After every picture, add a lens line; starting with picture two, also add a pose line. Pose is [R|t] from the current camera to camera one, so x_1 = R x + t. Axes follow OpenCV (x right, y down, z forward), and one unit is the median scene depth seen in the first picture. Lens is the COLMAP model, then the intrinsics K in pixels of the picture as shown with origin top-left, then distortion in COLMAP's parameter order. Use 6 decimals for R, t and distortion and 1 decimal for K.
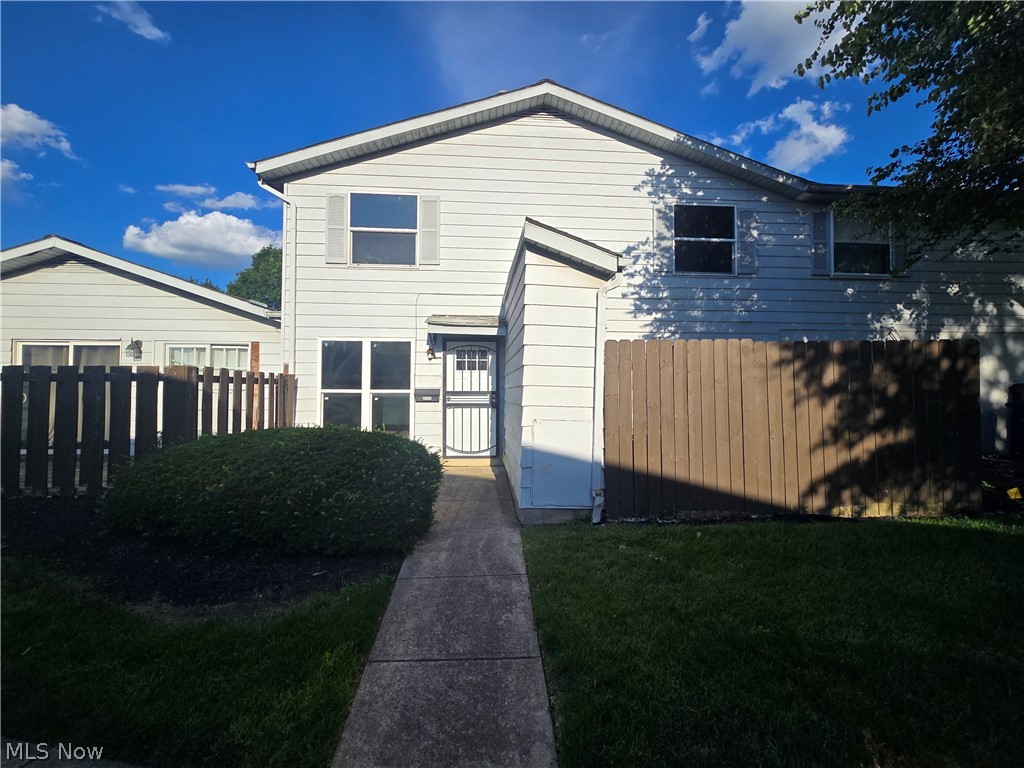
lens RADIAL K [[409.5, 0, 511.9], [0, 409.5, 380.6], [0, 0, 1]] dist [-0.000193, 0.000263]
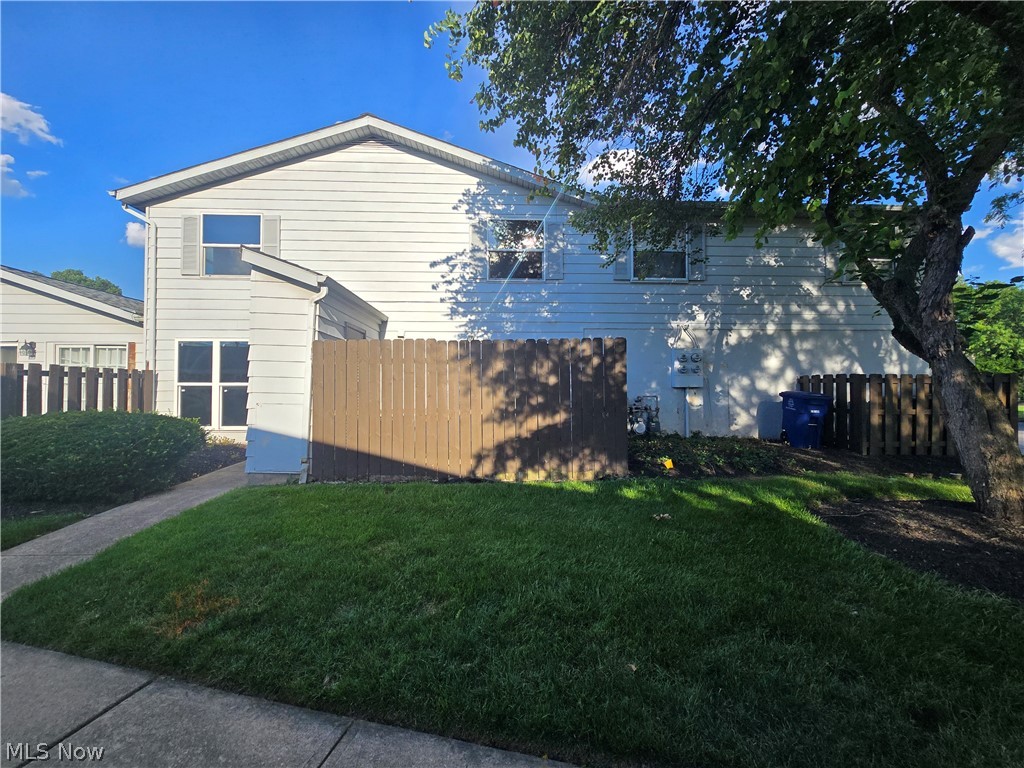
lens RADIAL K [[413.3, 0, 509.8], [0, 413.3, 380.6], [0, 0, 1]] dist [-0.002248, 0.000252]
pose [[0.999664, -0.002737, -0.025772, 0.511770], [0.002987, 0.999949, 0.009638, 0.006702], [0.025744, -0.009712, 0.999621, -0.157994]]
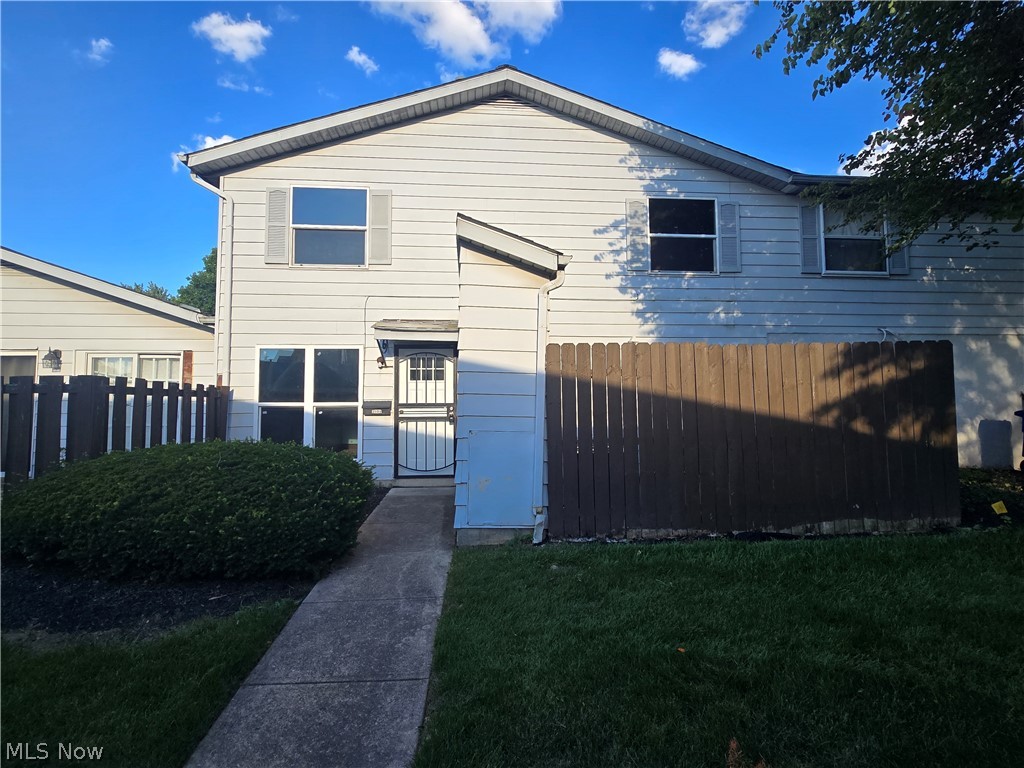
lens RADIAL K [[464.6, 0, 510.6], [0, 464.6, 380.7], [0, 0, 1]] dist [-0.000861, -0.000082]
pose [[0.999947, -0.007746, 0.006847, 0.081031], [0.007949, 0.999512, -0.030199, 0.008783], [-0.006610, 0.030252, 0.999520, -0.026684]]
